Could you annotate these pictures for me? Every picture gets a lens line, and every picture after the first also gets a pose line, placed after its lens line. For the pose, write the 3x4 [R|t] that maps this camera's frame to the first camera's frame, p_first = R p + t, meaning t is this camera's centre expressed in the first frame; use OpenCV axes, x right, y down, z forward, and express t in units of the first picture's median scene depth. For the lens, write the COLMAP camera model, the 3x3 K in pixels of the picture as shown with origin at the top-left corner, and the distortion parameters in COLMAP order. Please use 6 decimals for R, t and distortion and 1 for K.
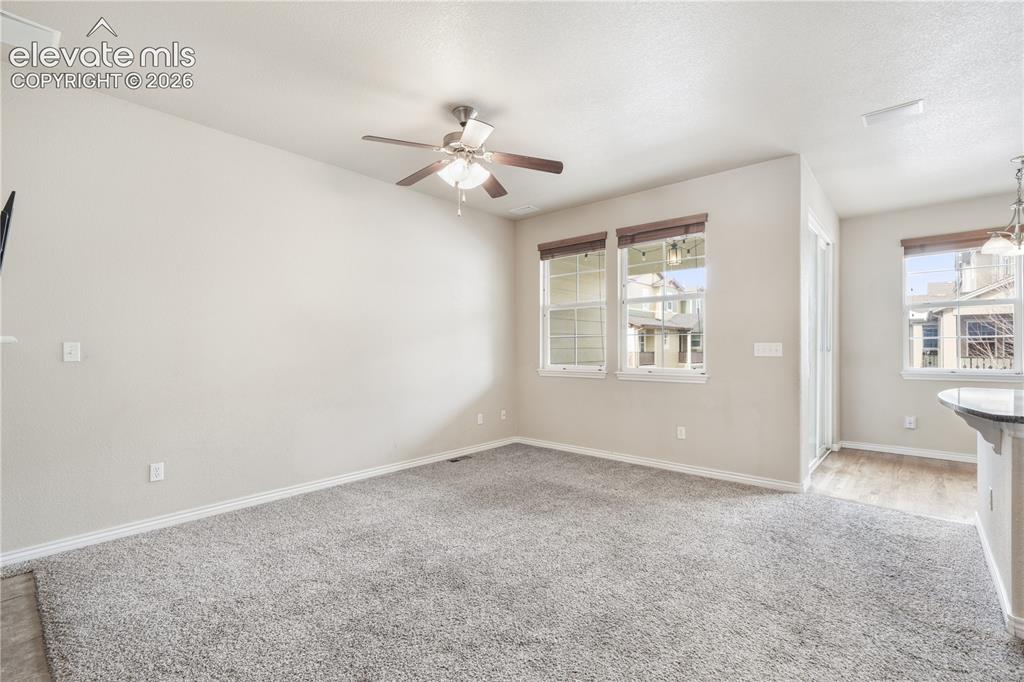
lens RADIAL K [[461.6, 0, 511.1], [0, 461.6, 348.7], [0, 0, 1]] dist [0.004168, -0.000075]
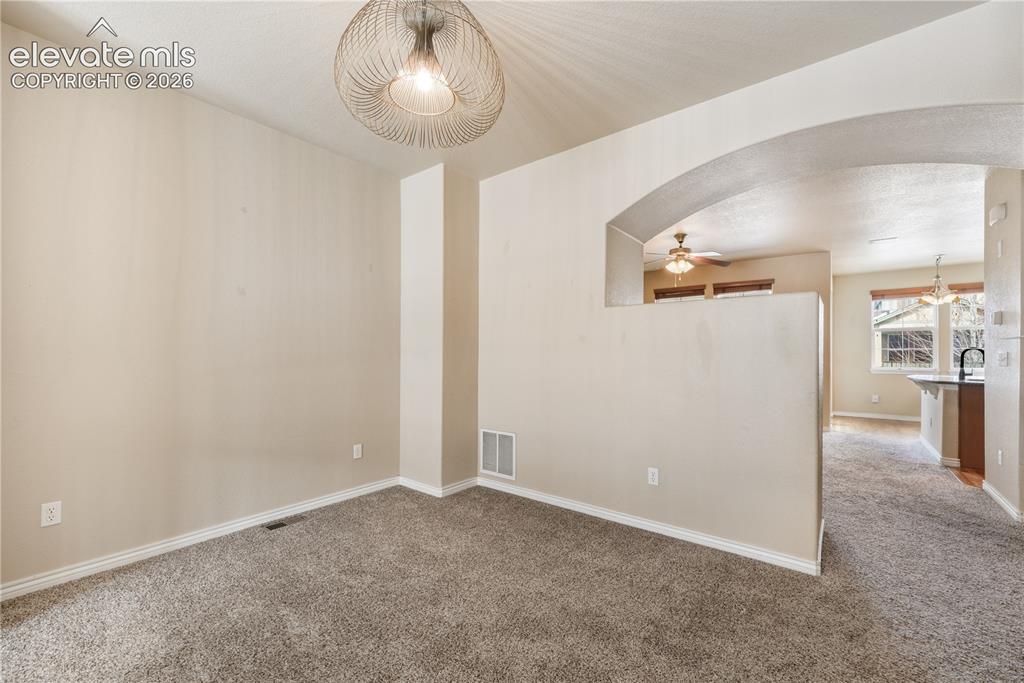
lens RADIAL K [[419.5, 0, 509.3], [0, 419.5, 351.0], [0, 0, 1]] dist [-0.003614, 0.000449]
pose [[0.998669, 0.004799, 0.051352, -0.644689], [-0.004422, 0.999962, -0.007455, 0.001464], [-0.051386, 0.007218, 0.998653, -0.534128]]
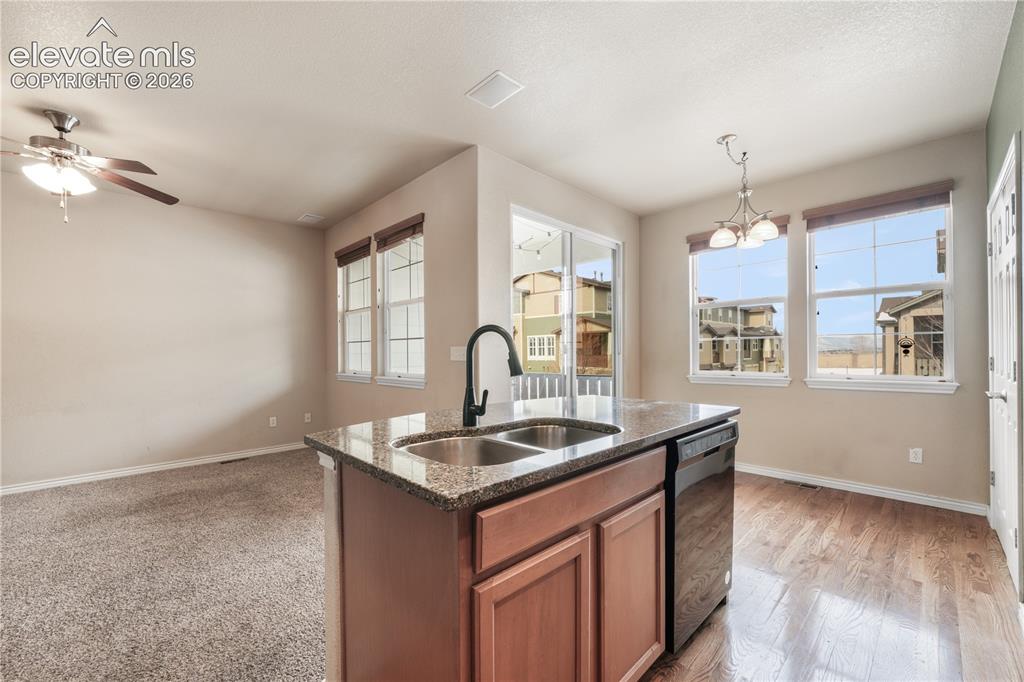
lens RADIAL K [[419.5, 0, 492.8], [0, 419.5, 351.5], [0, 0, 1]] dist [-0.003614, 0.000449]
pose [[0.996058, -0.006785, -0.088448, 0.612560], [0.006605, 0.999975, -0.002325, -0.000042], [0.088461, 0.001731, 0.996078, 0.129317]]
